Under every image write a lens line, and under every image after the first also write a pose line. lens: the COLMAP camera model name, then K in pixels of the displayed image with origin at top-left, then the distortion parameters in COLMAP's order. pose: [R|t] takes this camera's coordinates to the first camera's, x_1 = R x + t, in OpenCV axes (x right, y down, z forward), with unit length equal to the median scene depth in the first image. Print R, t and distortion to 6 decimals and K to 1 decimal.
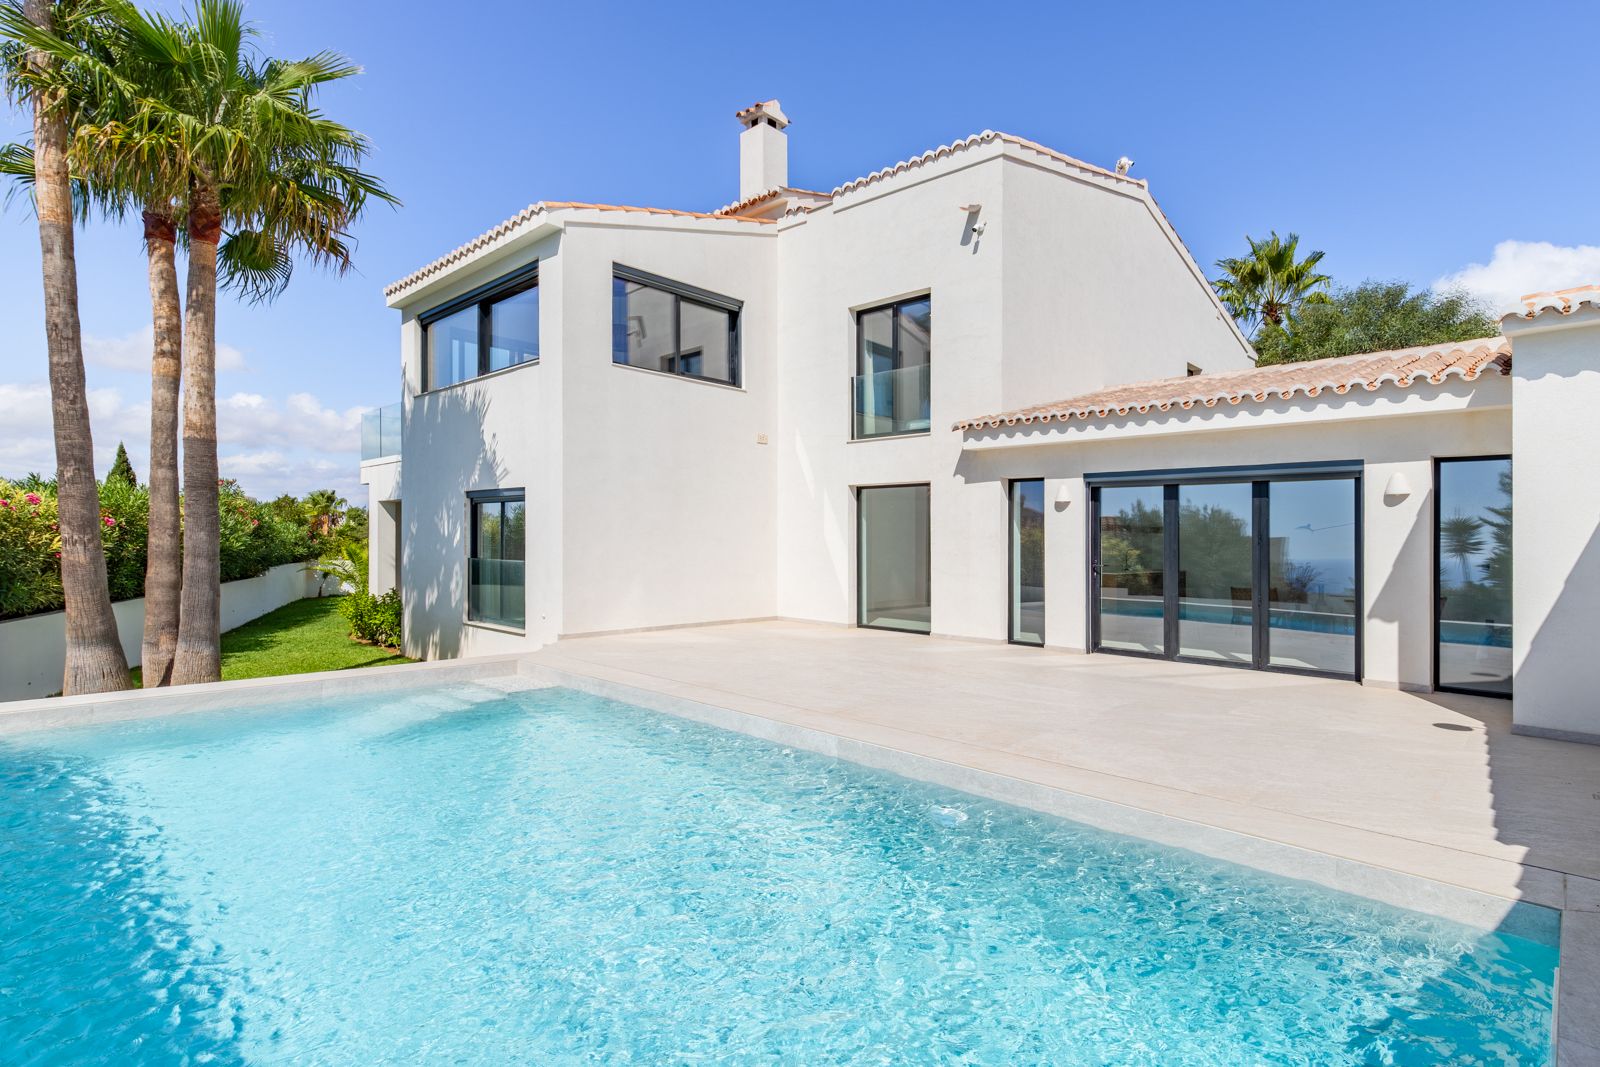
lens RADIAL K [[804.2, 0, 800.0], [0, 804.2, 503.9], [0, 0, 1]] dist [0.002082, 0.000723]
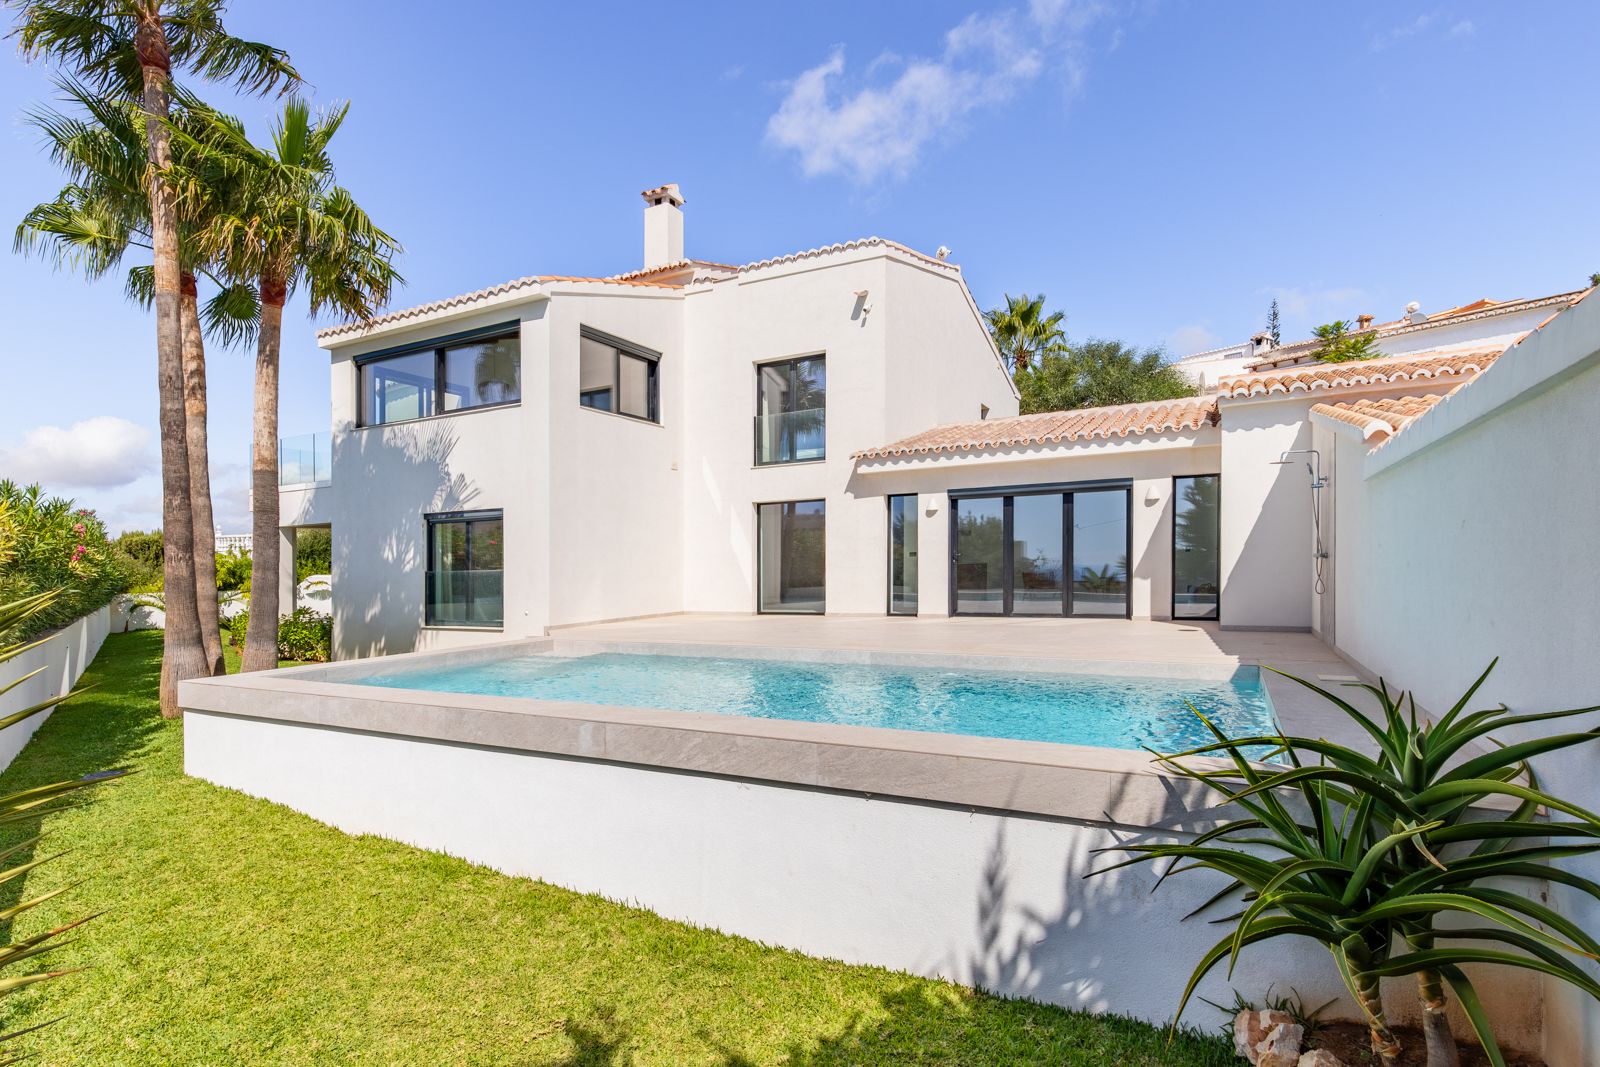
lens RADIAL K [[770.6, 0, 743.8], [0, 770.6, 550.8], [0, 0, 1]] dist [0.000147, -0.000157]
pose [[0.978020, -0.031008, 0.206195, -0.230936], [0.023935, 0.999039, 0.036709, 0.009411], [-0.207135, -0.030967, 0.977822, -0.207668]]
